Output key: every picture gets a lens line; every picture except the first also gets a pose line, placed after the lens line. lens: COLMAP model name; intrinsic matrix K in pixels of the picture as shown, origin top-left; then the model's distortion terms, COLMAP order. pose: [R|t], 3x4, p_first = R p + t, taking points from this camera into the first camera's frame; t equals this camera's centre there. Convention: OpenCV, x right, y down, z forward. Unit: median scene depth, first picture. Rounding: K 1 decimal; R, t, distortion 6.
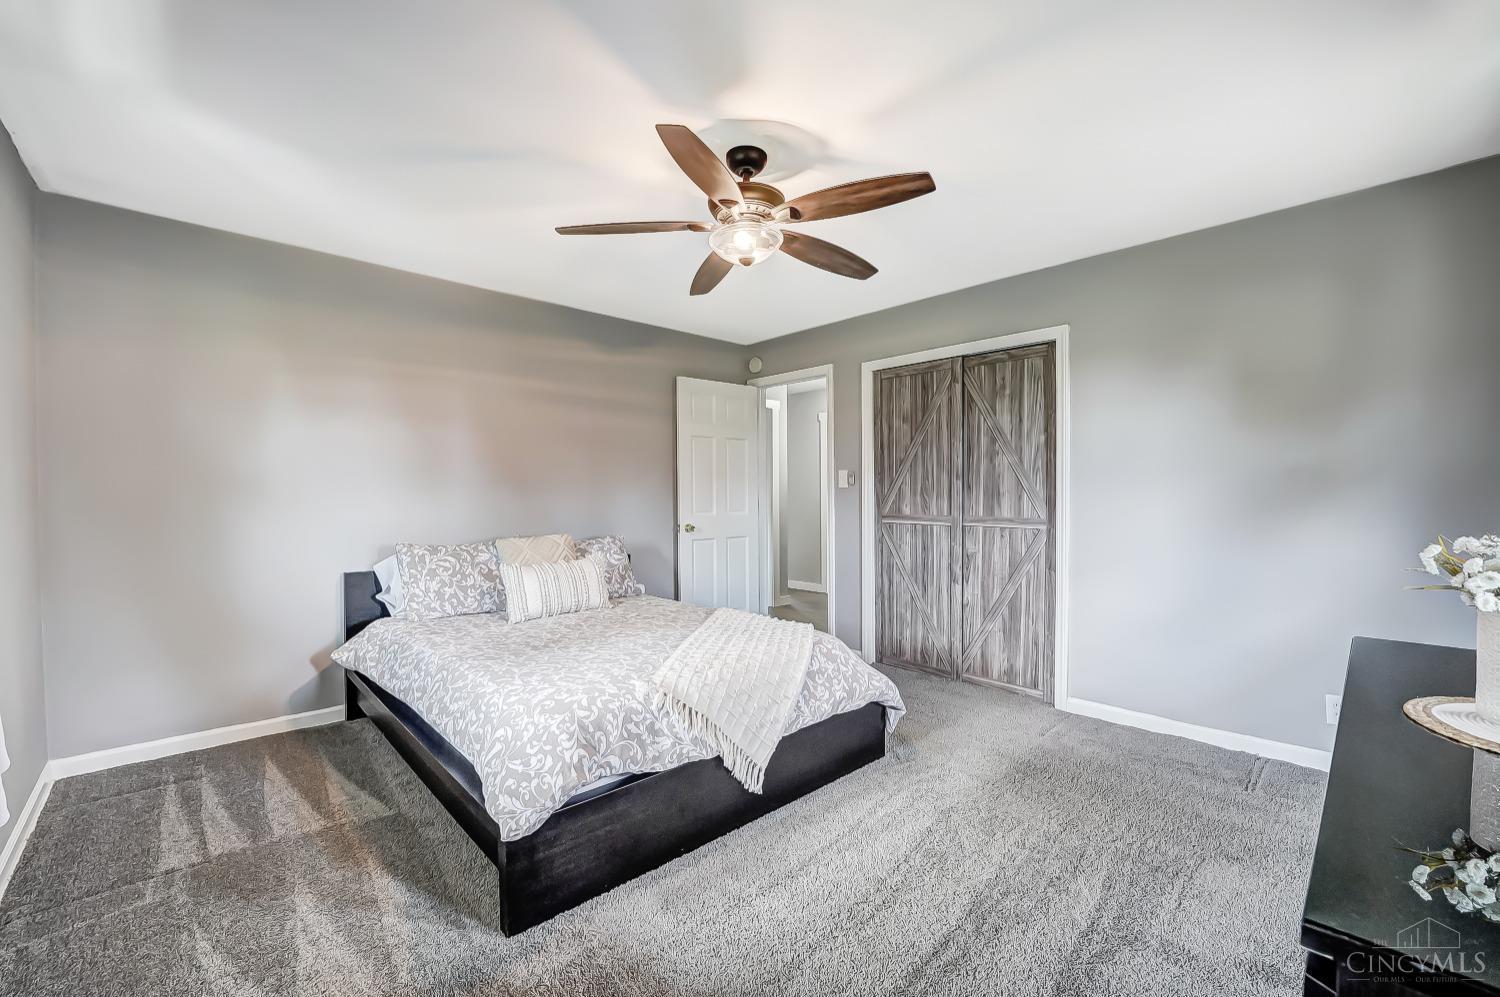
lens RADIAL K [[635.2, 0, 745.6], [0, 635.2, 500.5], [0, 0, 1]] dist [-0.001905, -0.000117]
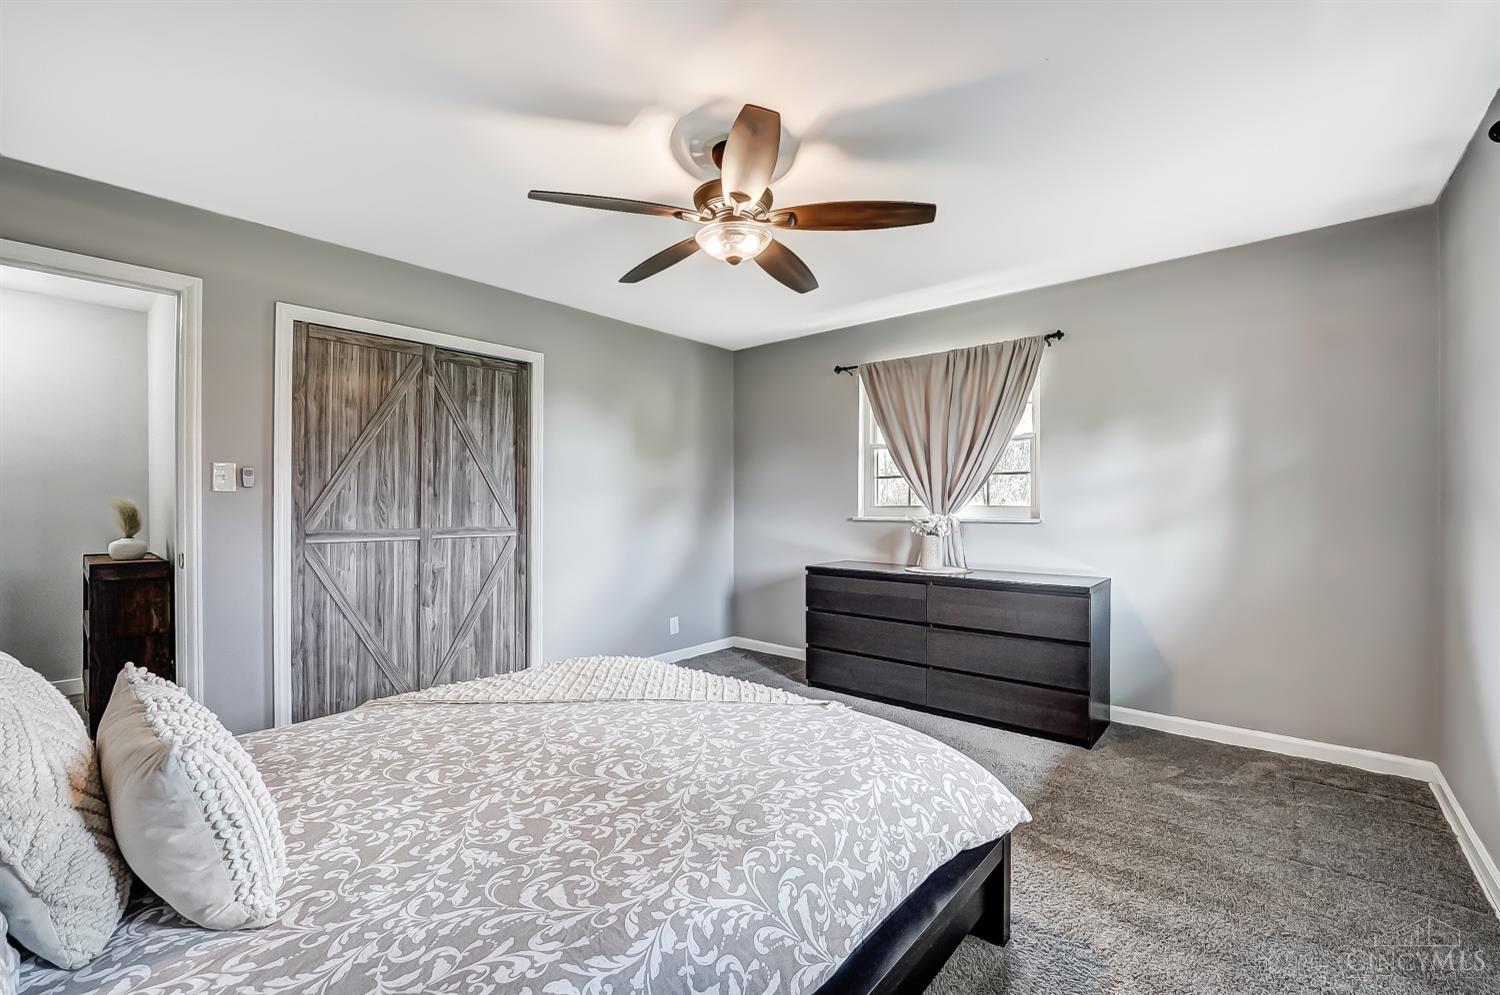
lens RADIAL K [[635.2, 0, 745.6], [0, 635.2, 499.5], [0, 0, 1]] dist [-0.001905, -0.000117]
pose [[-0.097725, 0.000932, 0.995213, -0.580696], [0.001755, 0.999998, -0.000764, -0.013614], [-0.995212, 0.001672, -0.097727, 0.664348]]
